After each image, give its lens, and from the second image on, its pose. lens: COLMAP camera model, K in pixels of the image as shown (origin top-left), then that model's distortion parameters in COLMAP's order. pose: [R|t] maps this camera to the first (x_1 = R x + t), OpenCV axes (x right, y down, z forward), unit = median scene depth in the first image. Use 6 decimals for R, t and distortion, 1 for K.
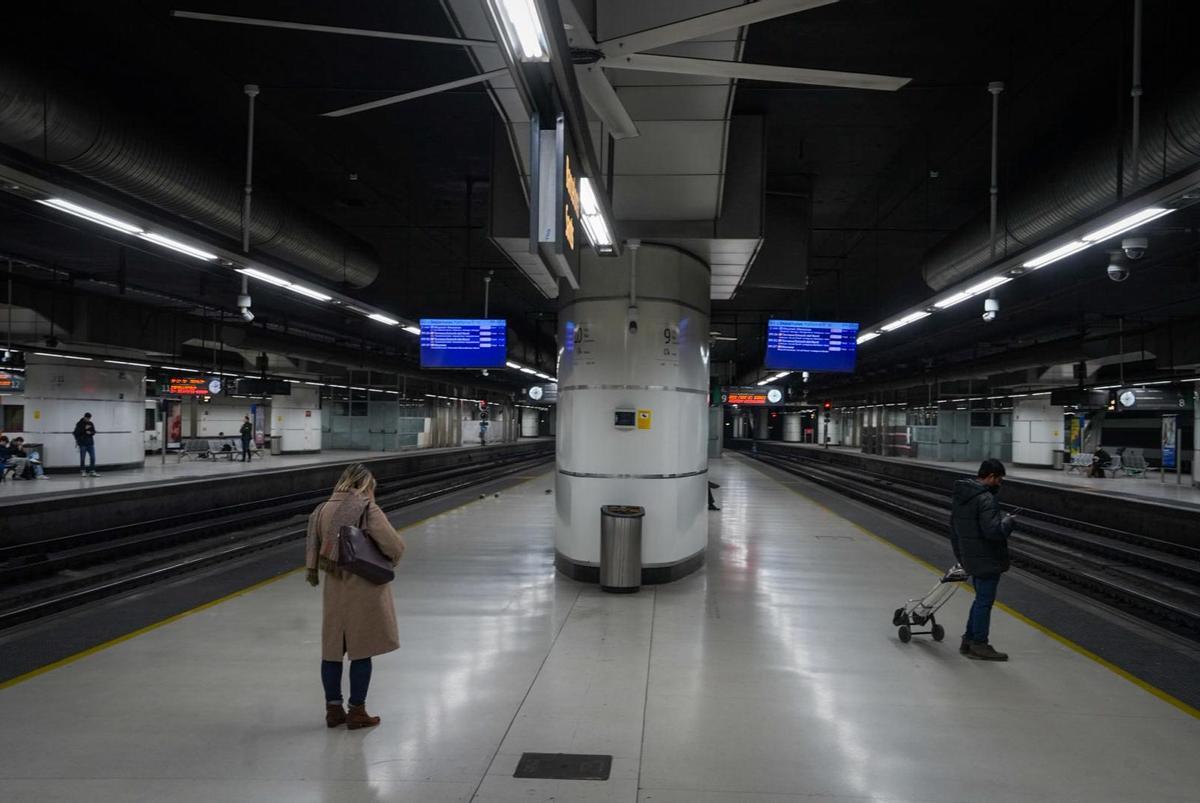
lens RADIAL K [[1298.1, 0, 598.9], [0, 1298.1, 405.0], [0, 0, 1]] dist [0.053526, 0.000000]
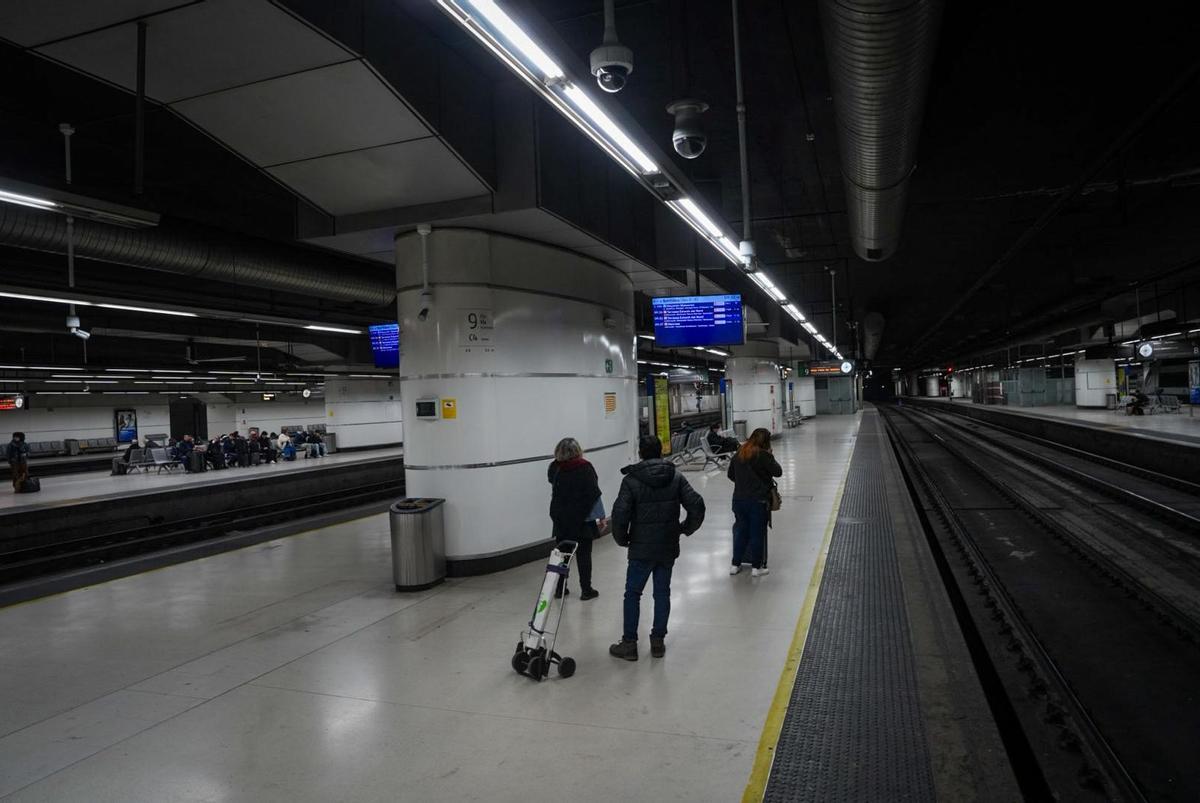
lens RADIAL K [[830.9, 0, 600.4], [0, 830.9, 401.7], [0, 0, 1]] dist [-0.047883, 0.002903]
pose [[0.964875, -0.057878, -0.256253, 0.111904], [0.062967, 0.997947, 0.011693, 0.002185], [0.255050, -0.027418, 0.966539, 0.156956]]
